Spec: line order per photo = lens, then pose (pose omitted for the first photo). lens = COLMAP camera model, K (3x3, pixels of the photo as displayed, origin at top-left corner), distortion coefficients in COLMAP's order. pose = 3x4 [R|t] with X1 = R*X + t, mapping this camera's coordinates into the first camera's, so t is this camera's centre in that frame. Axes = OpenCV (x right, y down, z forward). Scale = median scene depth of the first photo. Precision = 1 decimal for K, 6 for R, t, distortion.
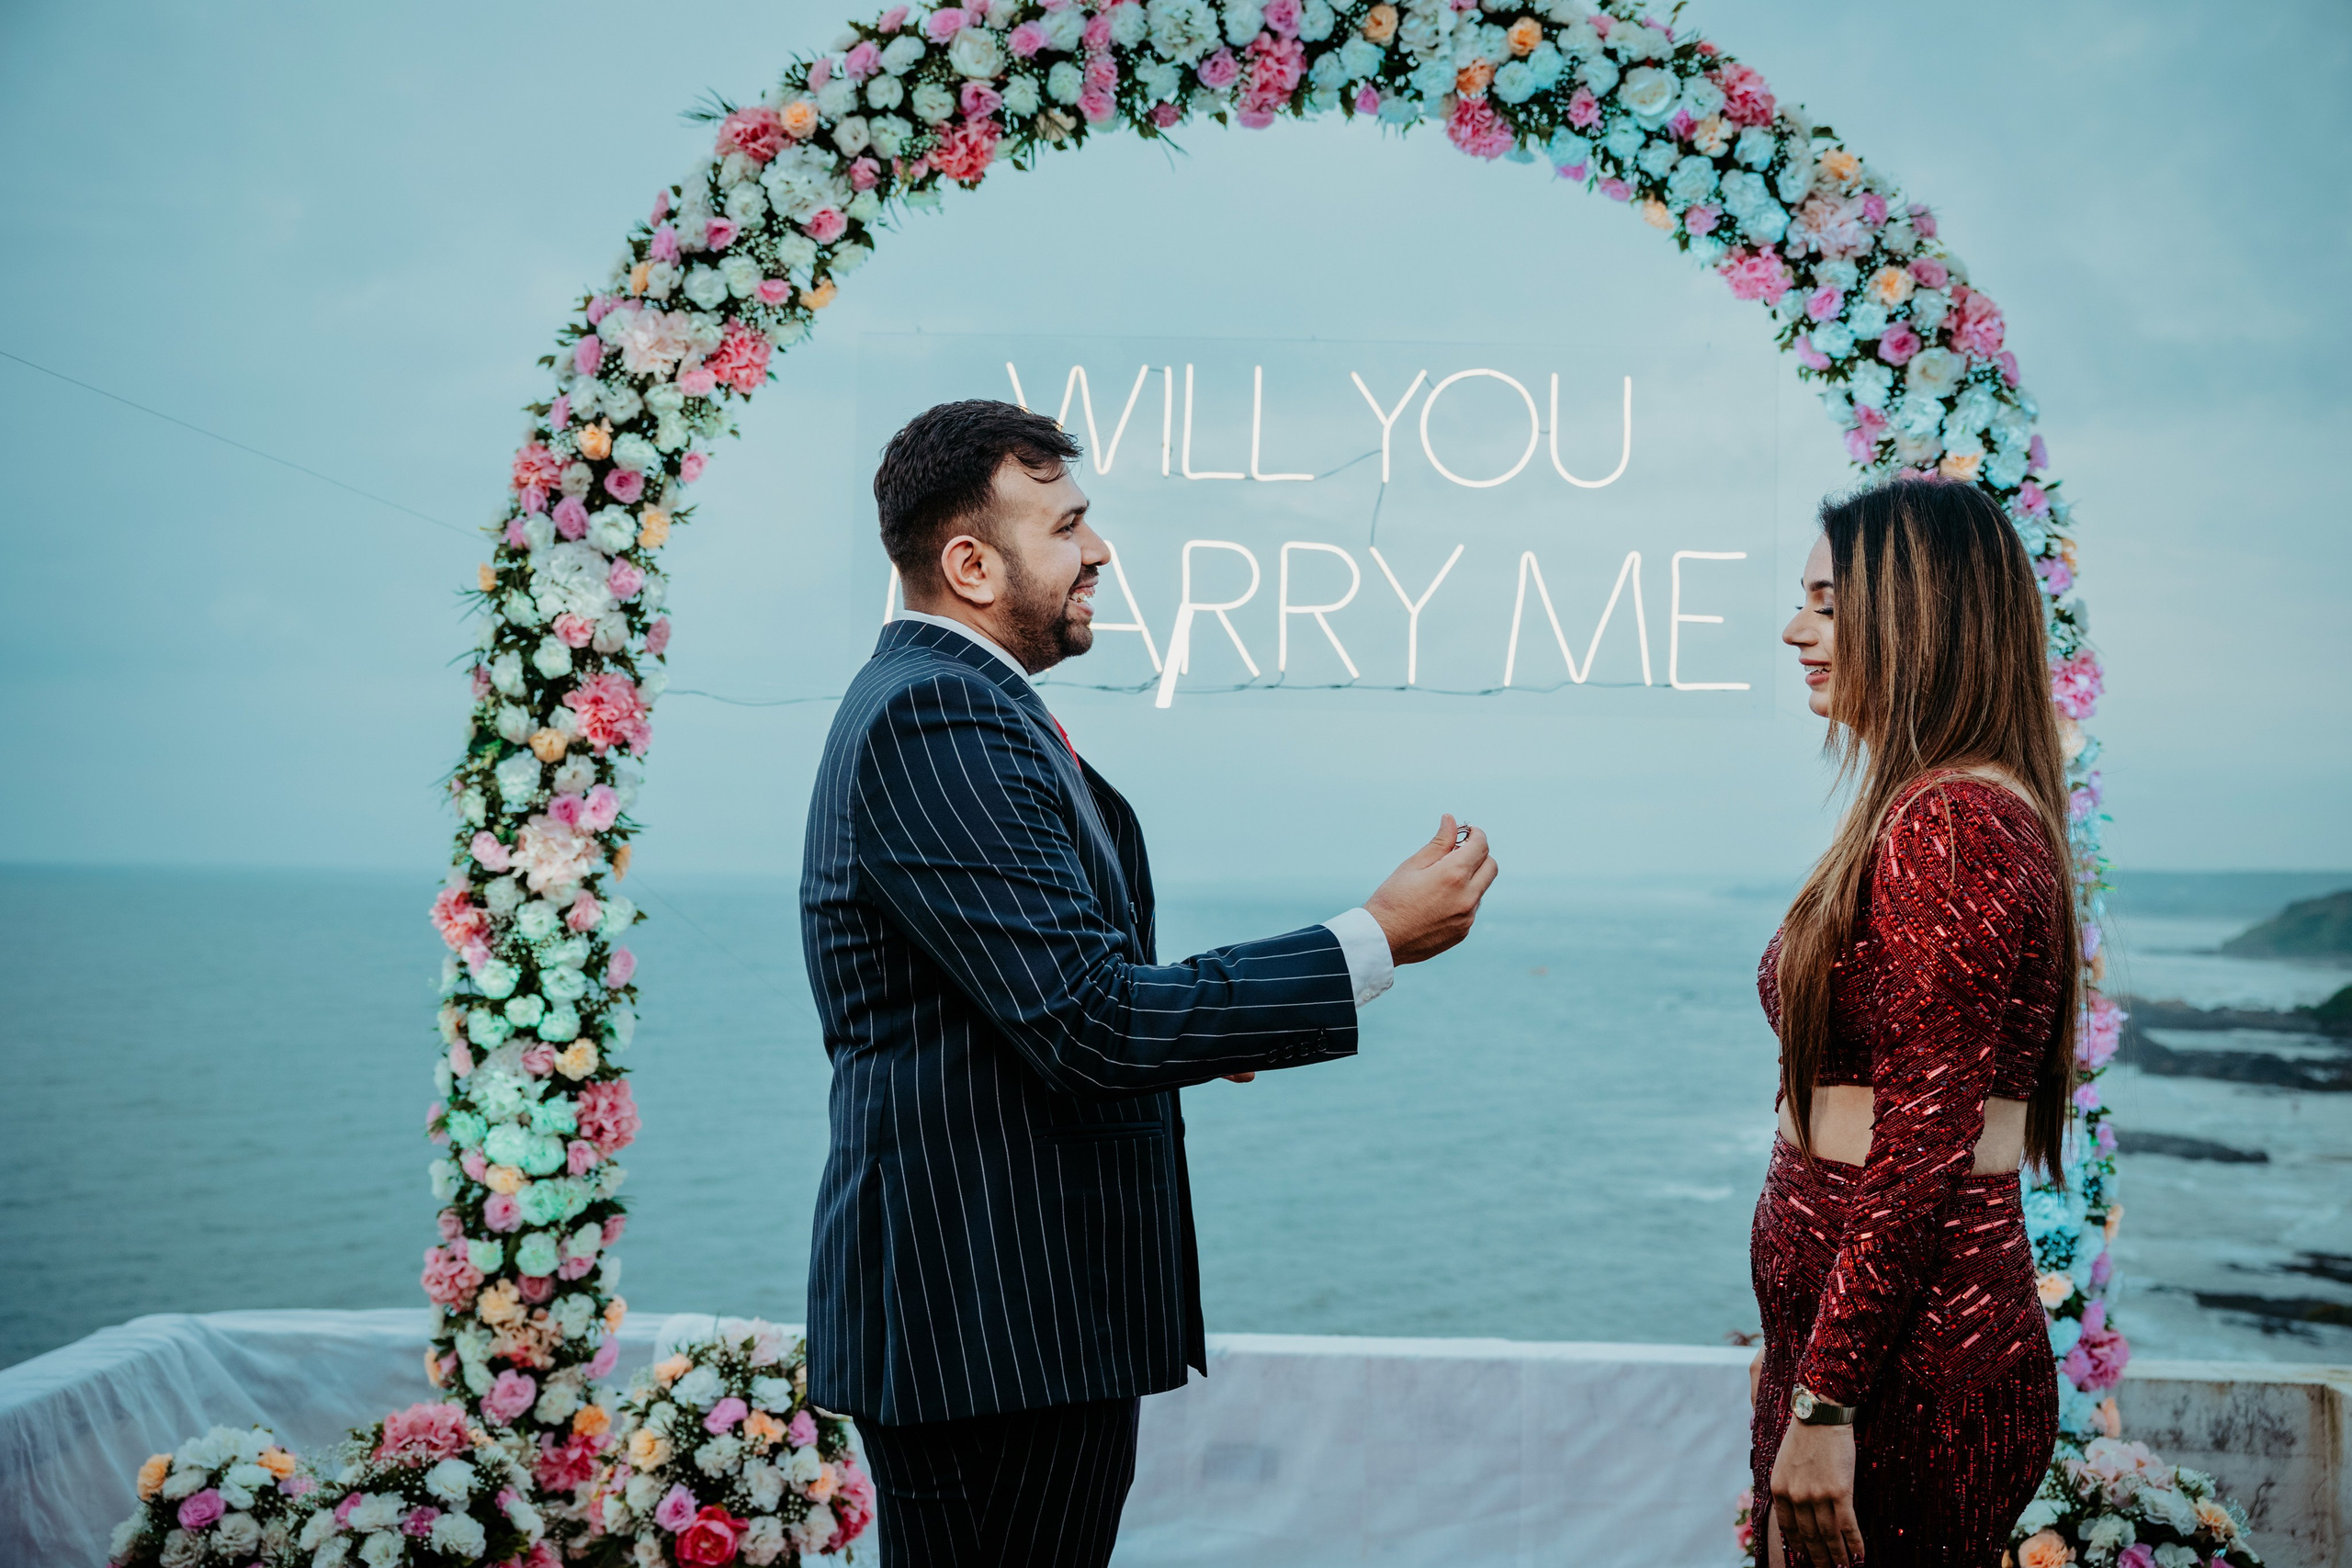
lens RADIAL K [[2494.7, 0, 1168.9], [0, 2494.7, 796.5], [0, 0, 1]] dist [0.014710, 0.000000]
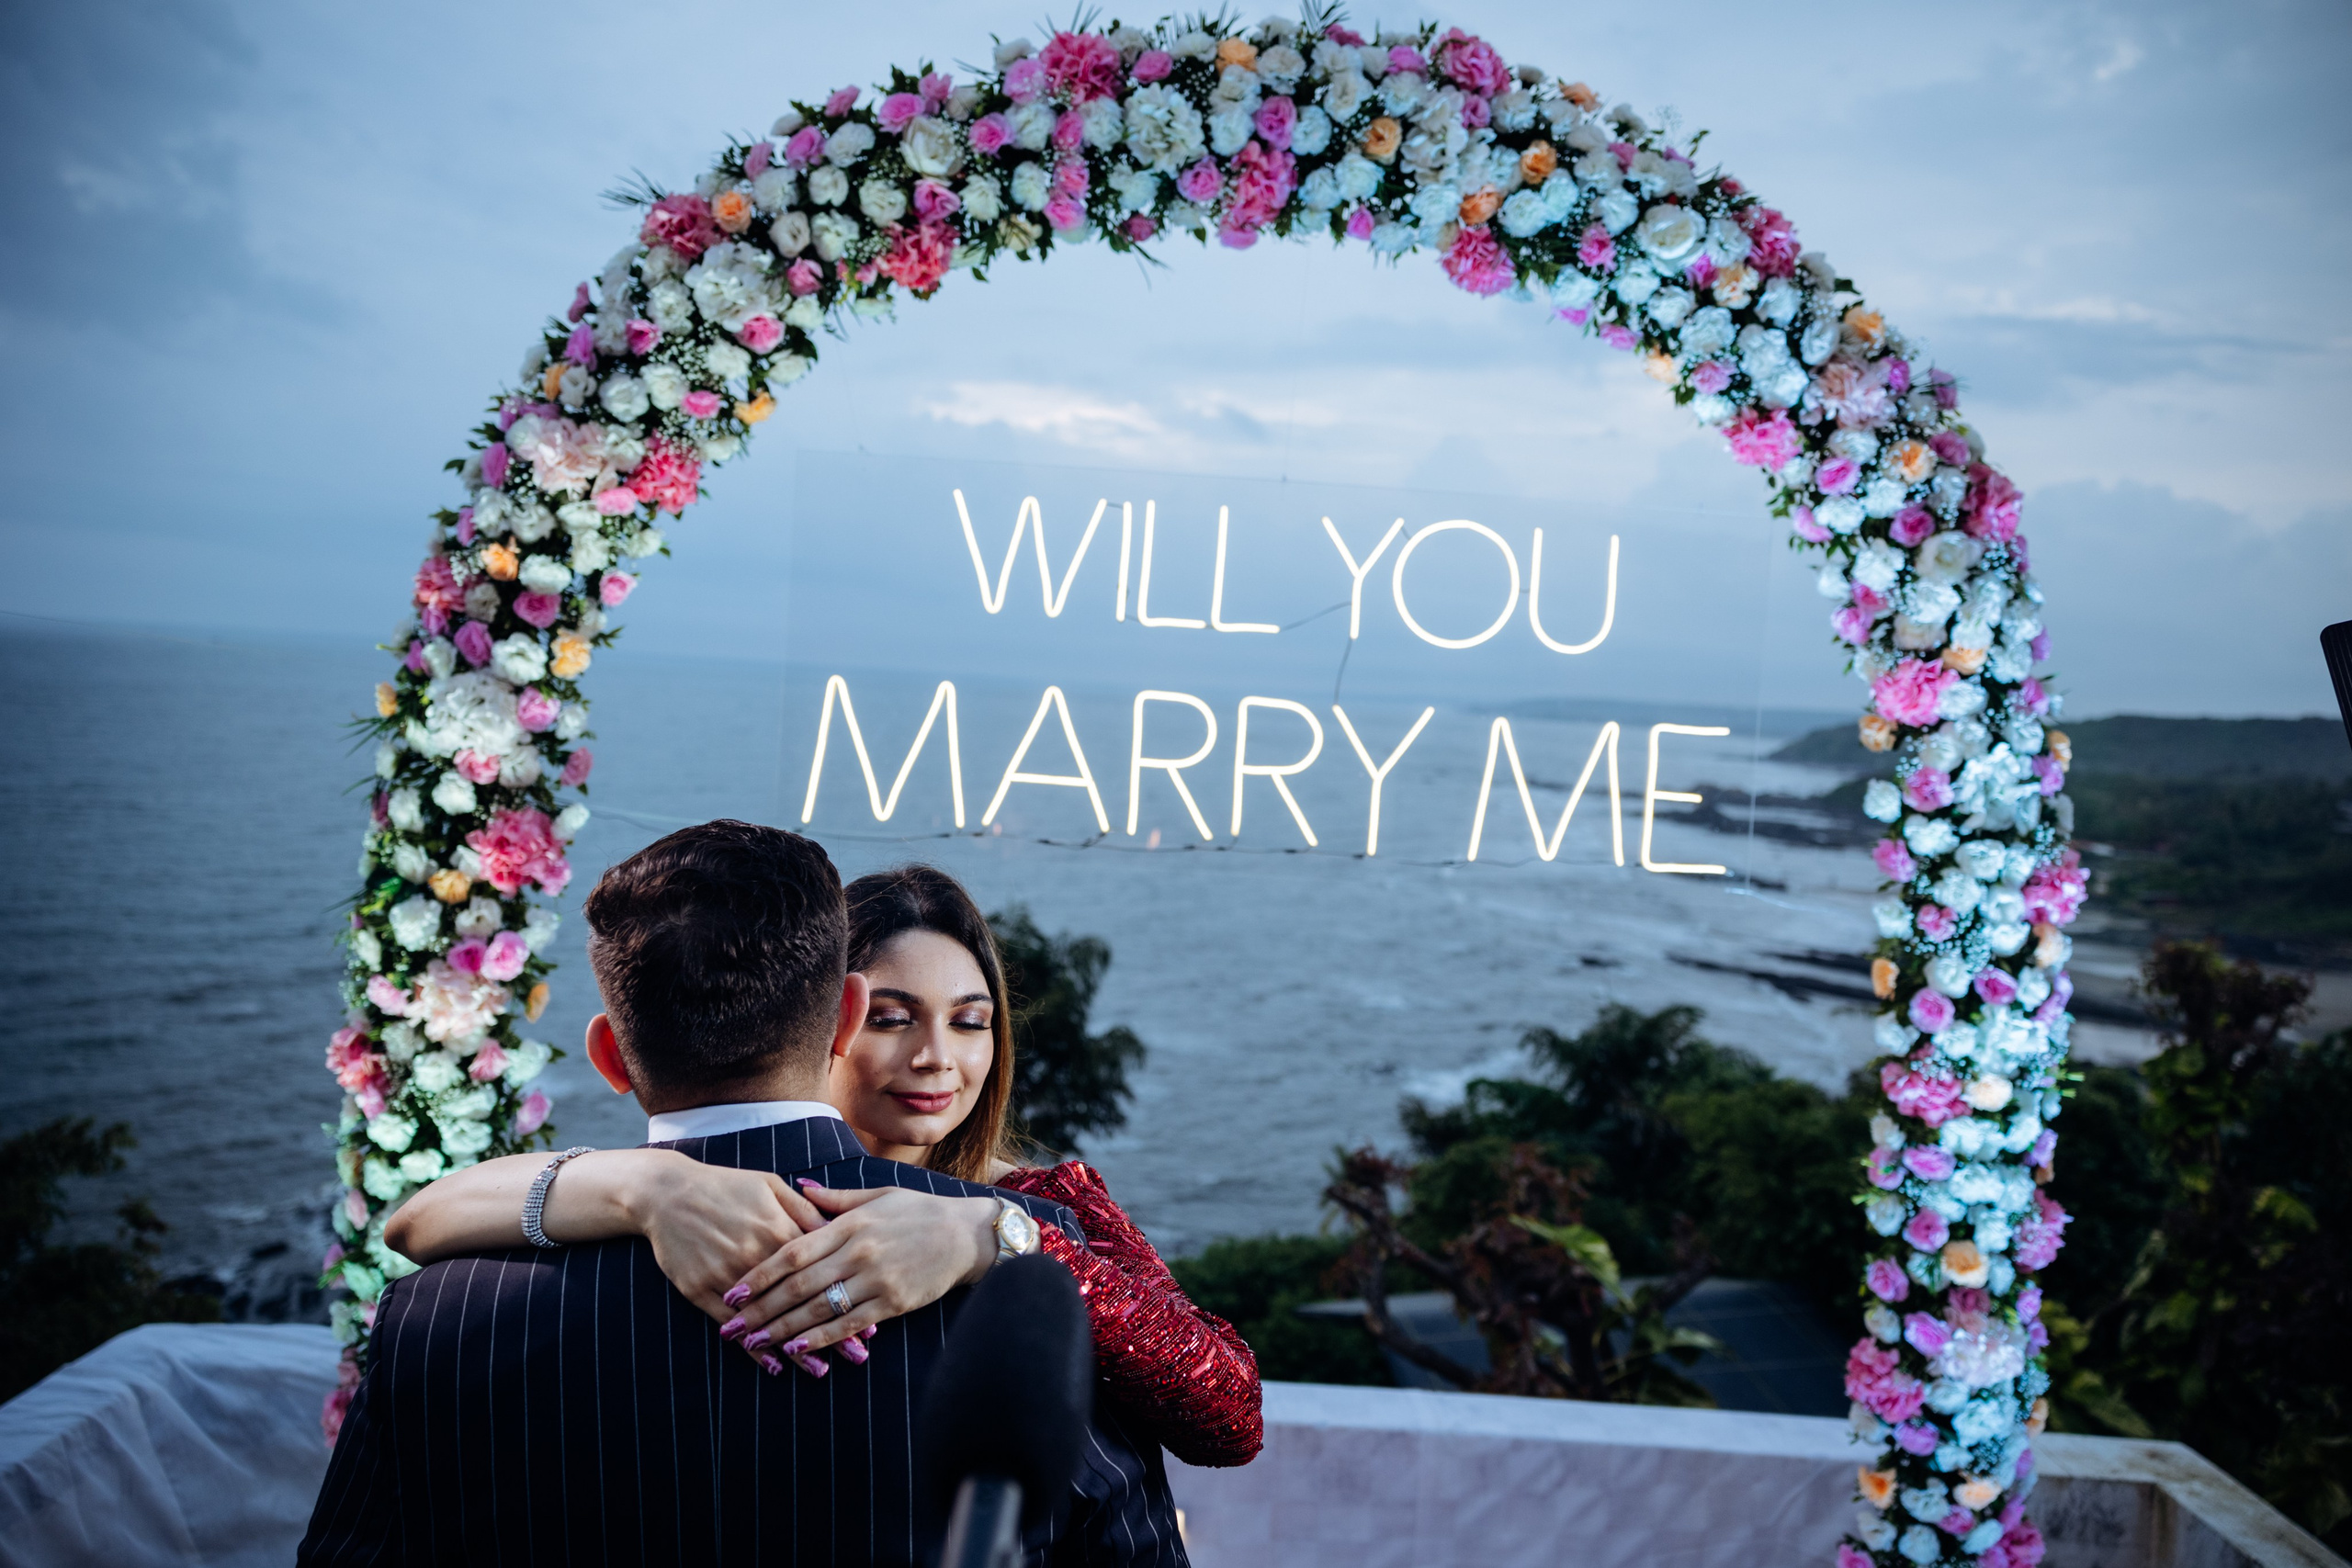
lens RADIAL K [[1567.3, 0, 1170.9], [0, 1567.3, 789.4], [0, 0, 1]] dist [0.008720, 0.001836]
pose [[0.998460, 0.042249, 0.035961, -0.002029], [-0.045626, 0.994047, 0.098937, -0.127199], [-0.031567, -0.100425, 0.994444, 0.411229]]
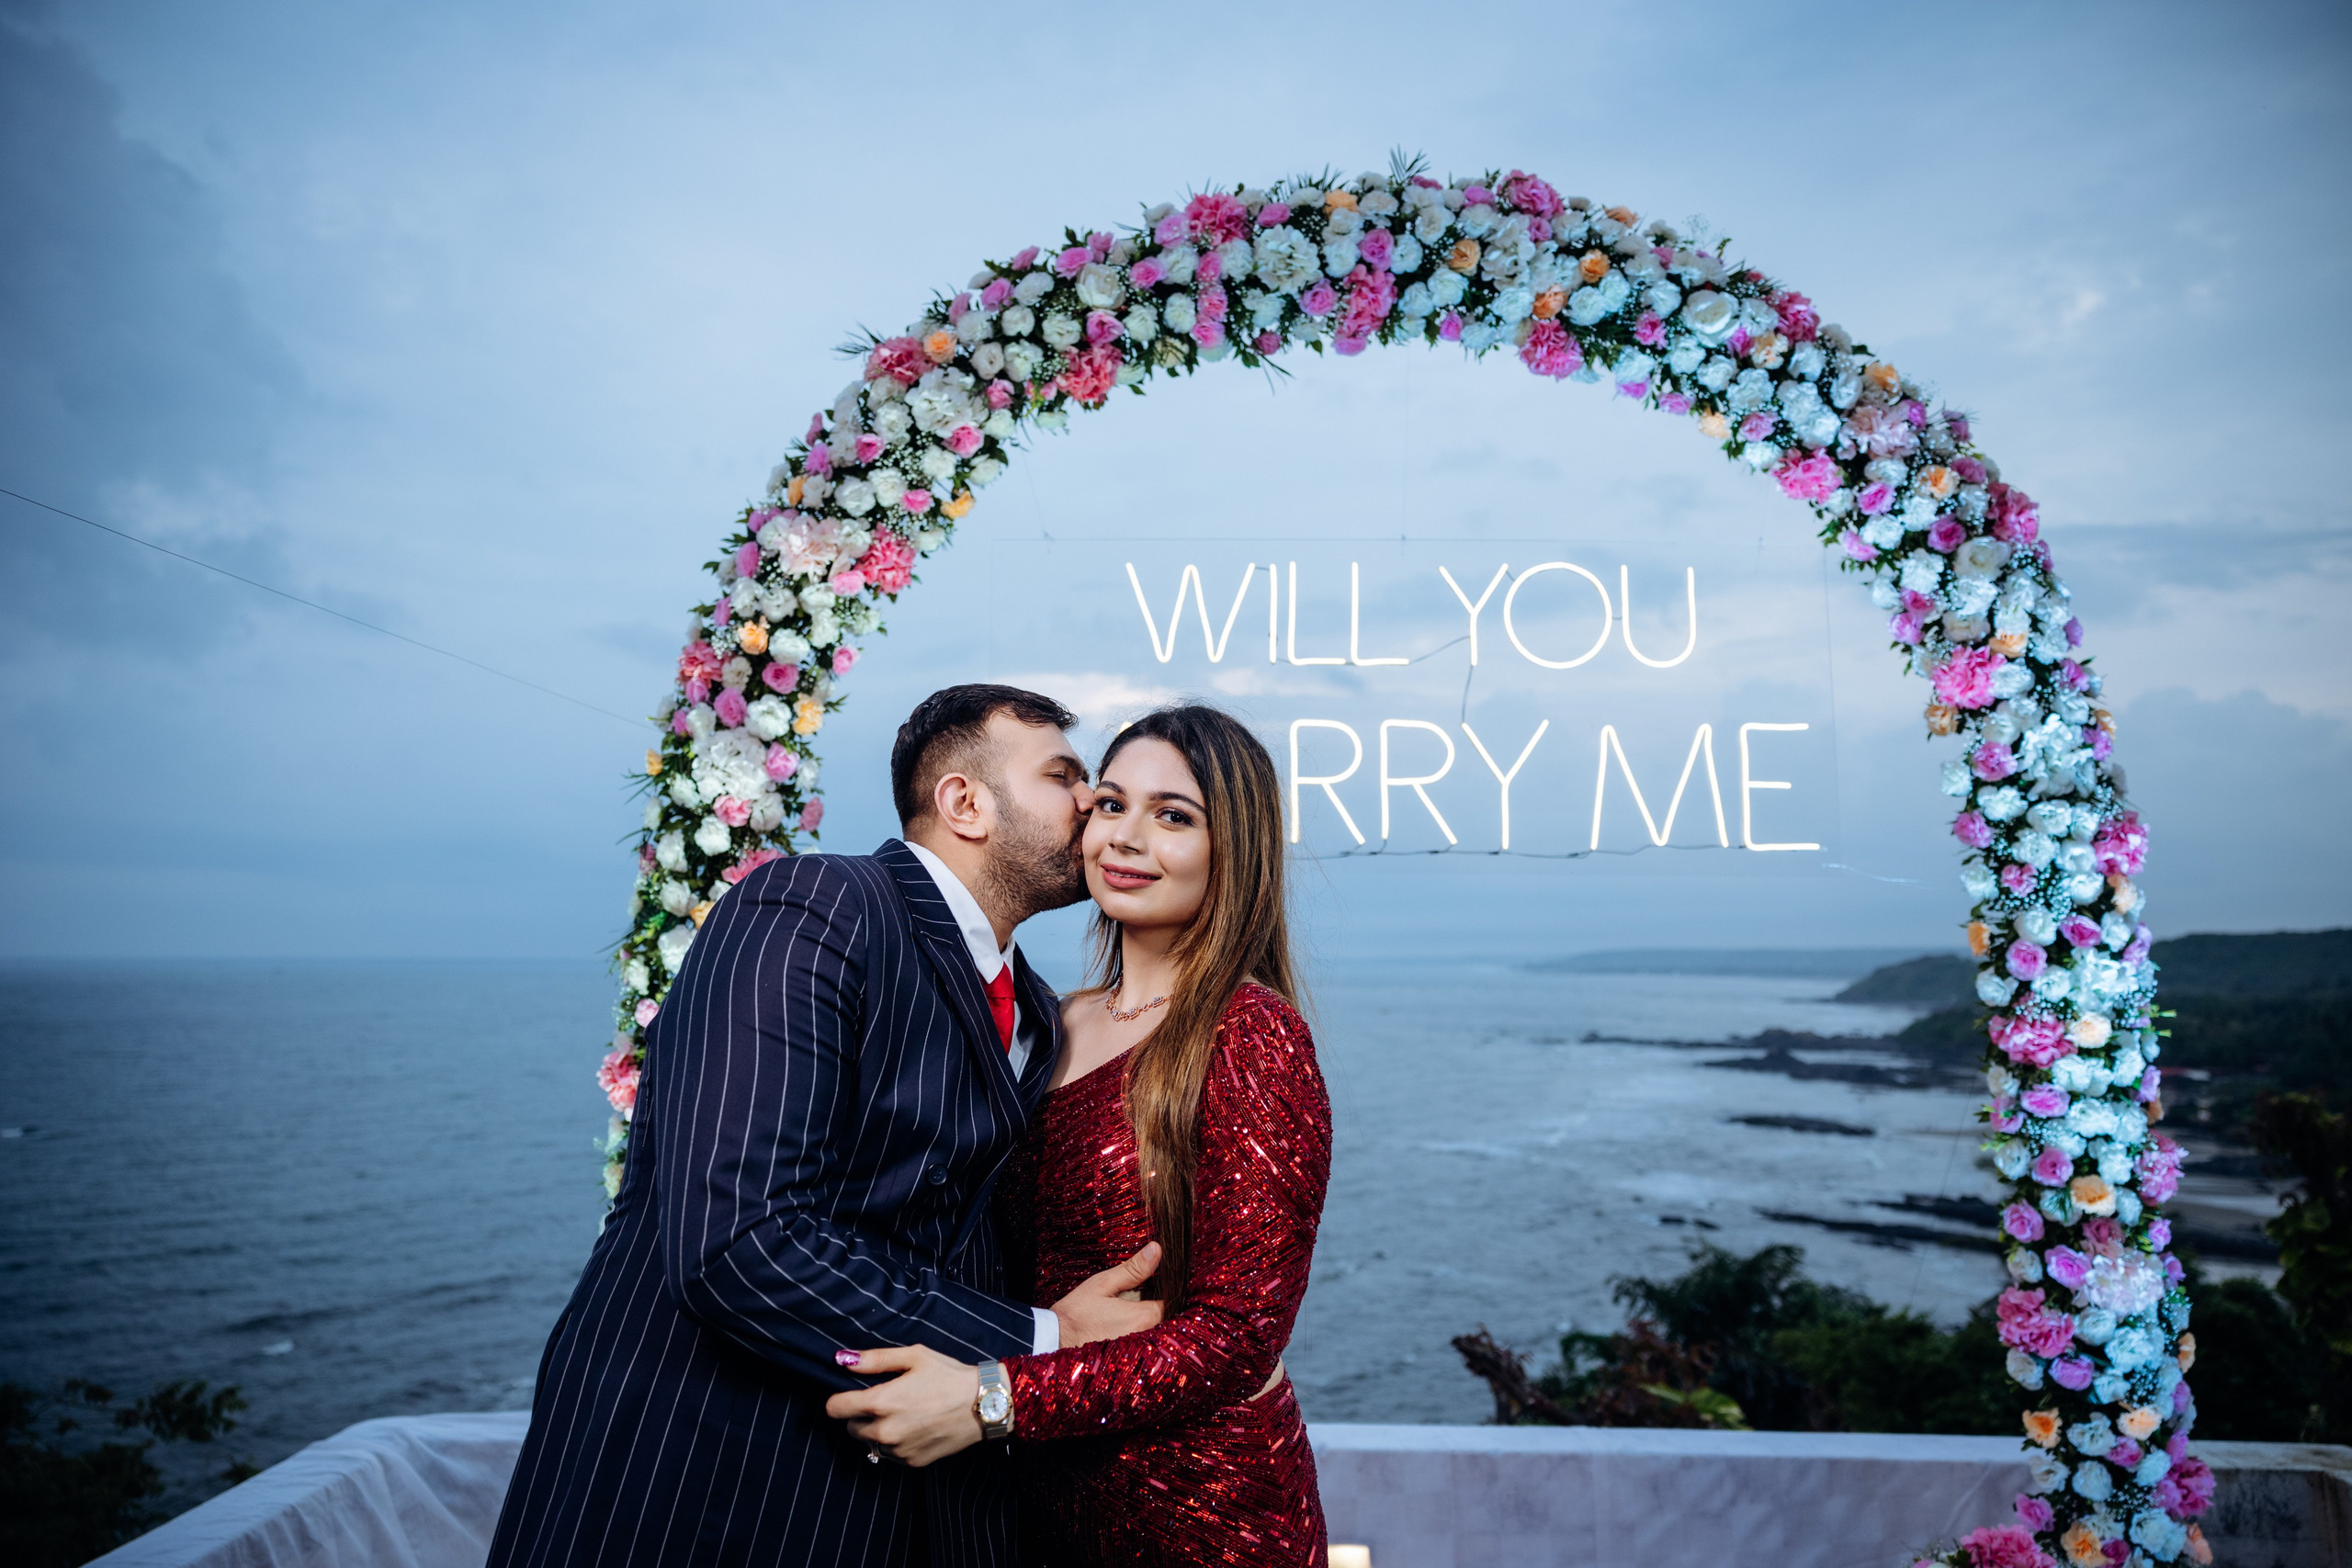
lens RADIAL K [[1567.3, 0, 1170.9], [0, 1567.3, 792.3], [0, 0, 1]] dist [0.008720, 0.001836]
pose [[0.999916, -0.012639, 0.002982, -0.050453], [0.012826, 0.997139, -0.074497, -0.021392], [-0.002032, 0.074529, 0.997217, 0.321281]]
